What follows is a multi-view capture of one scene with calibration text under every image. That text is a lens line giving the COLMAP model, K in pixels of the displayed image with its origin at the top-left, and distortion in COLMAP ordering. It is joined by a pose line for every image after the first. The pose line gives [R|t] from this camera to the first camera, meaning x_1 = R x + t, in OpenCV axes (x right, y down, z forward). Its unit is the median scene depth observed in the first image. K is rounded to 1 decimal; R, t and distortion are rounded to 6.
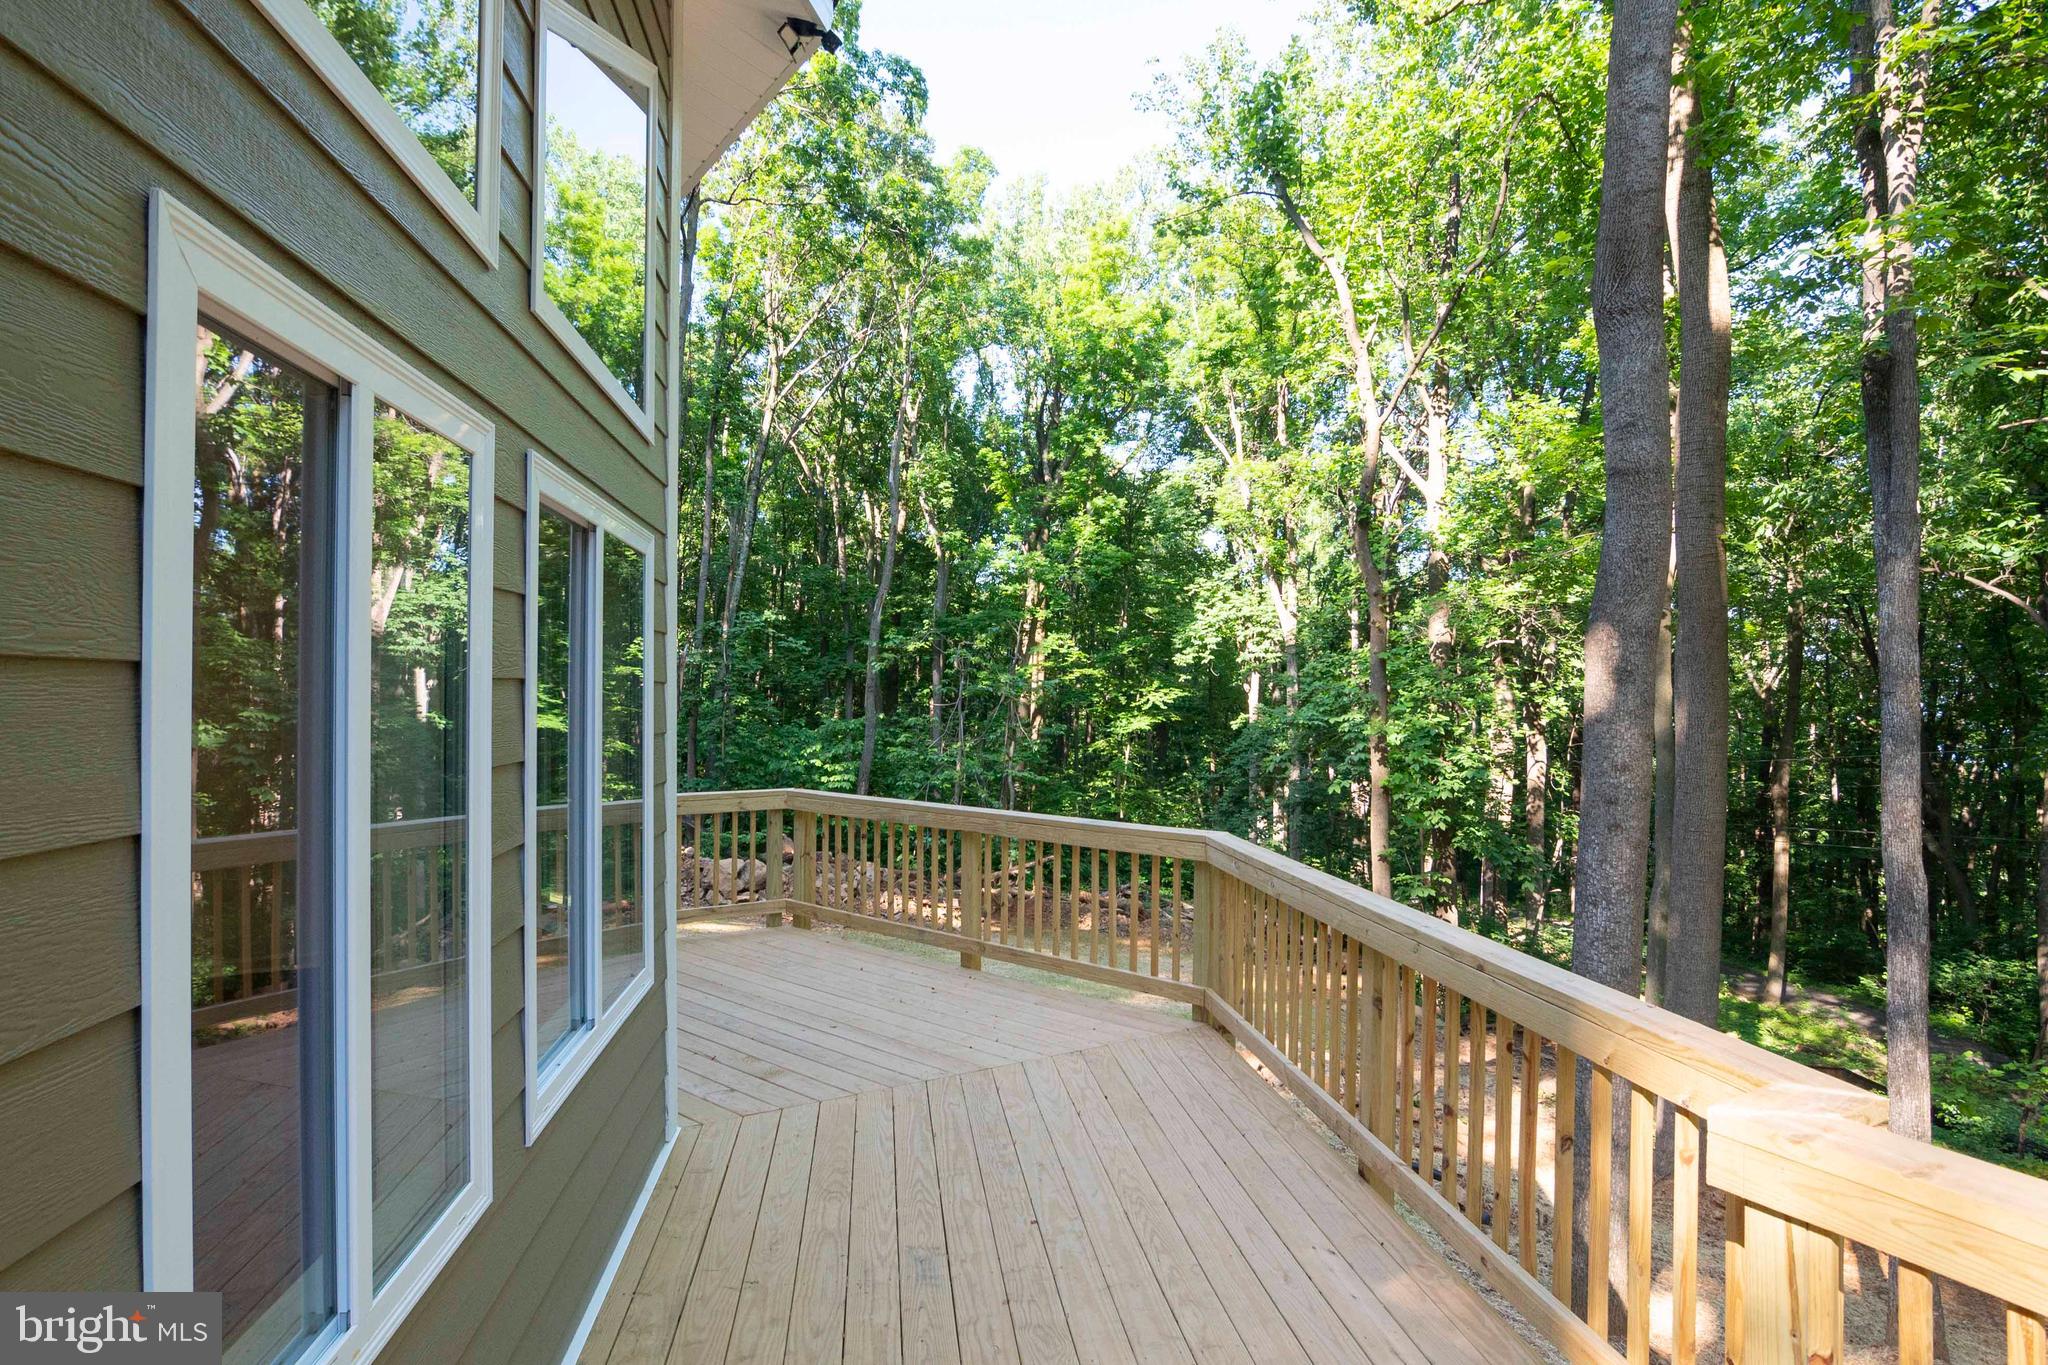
lens RADIAL K [[1047.3, 0, 1024.0], [0, 1047.3, 682.5], [0, 0, 1]] dist [-0.000928, -0.000214]
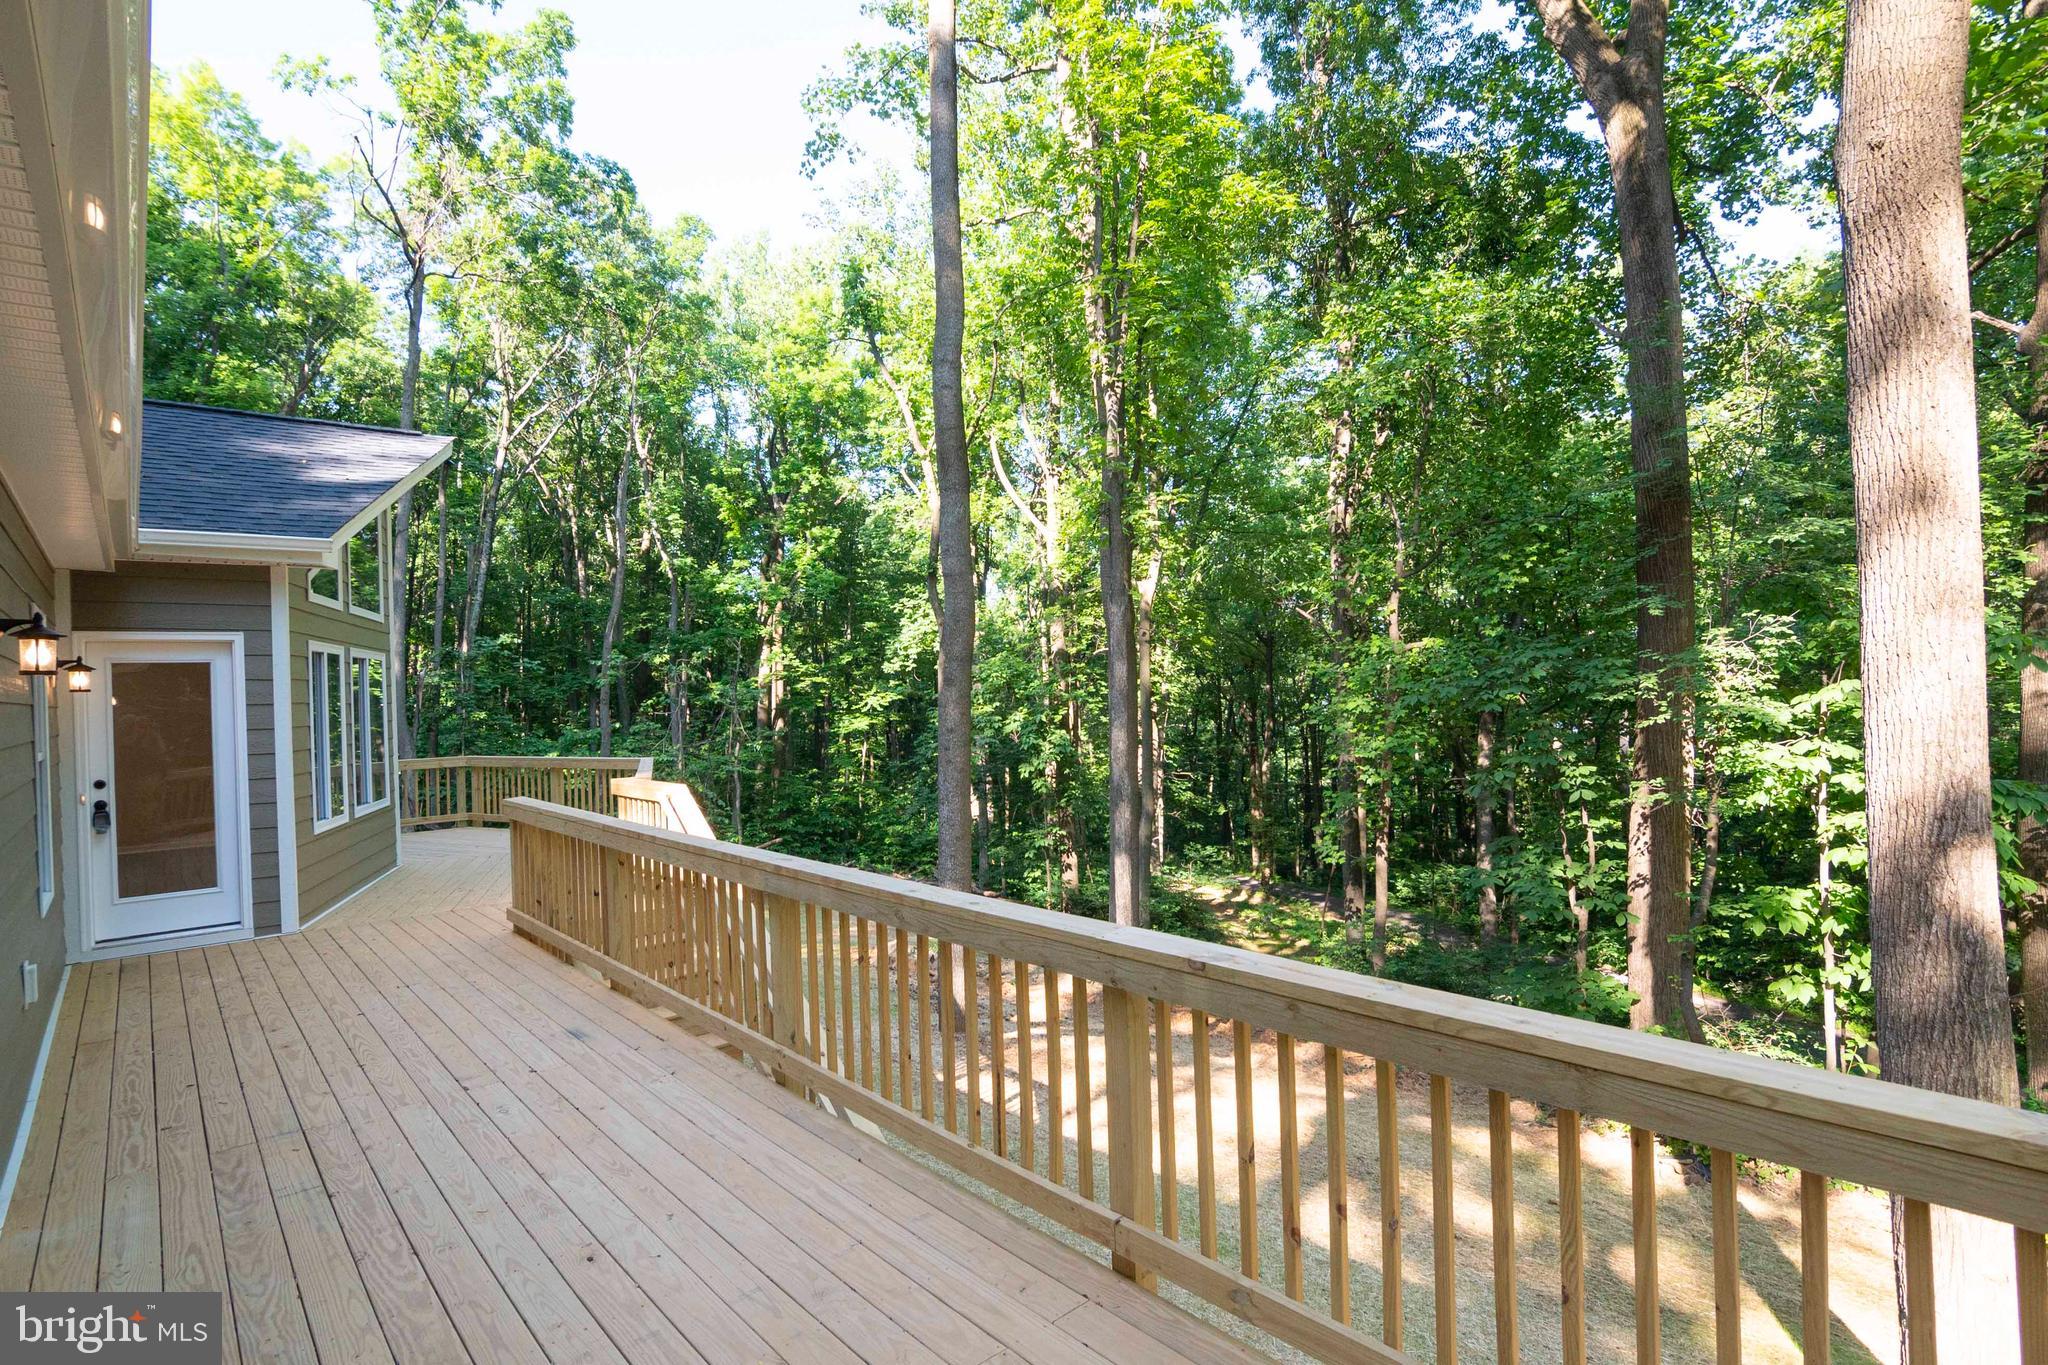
lens RADIAL K [[1047.3, 0, 1024.0], [0, 1047.3, 682.5], [0, 0, 1]] dist [-0.000928, -0.000214]
pose [[0.979285, -0.029895, 0.200269, 0.060686], [0.030710, 0.999528, -0.000966, 0.000406], [-0.200145, 0.007096, 0.979741, -0.167070]]
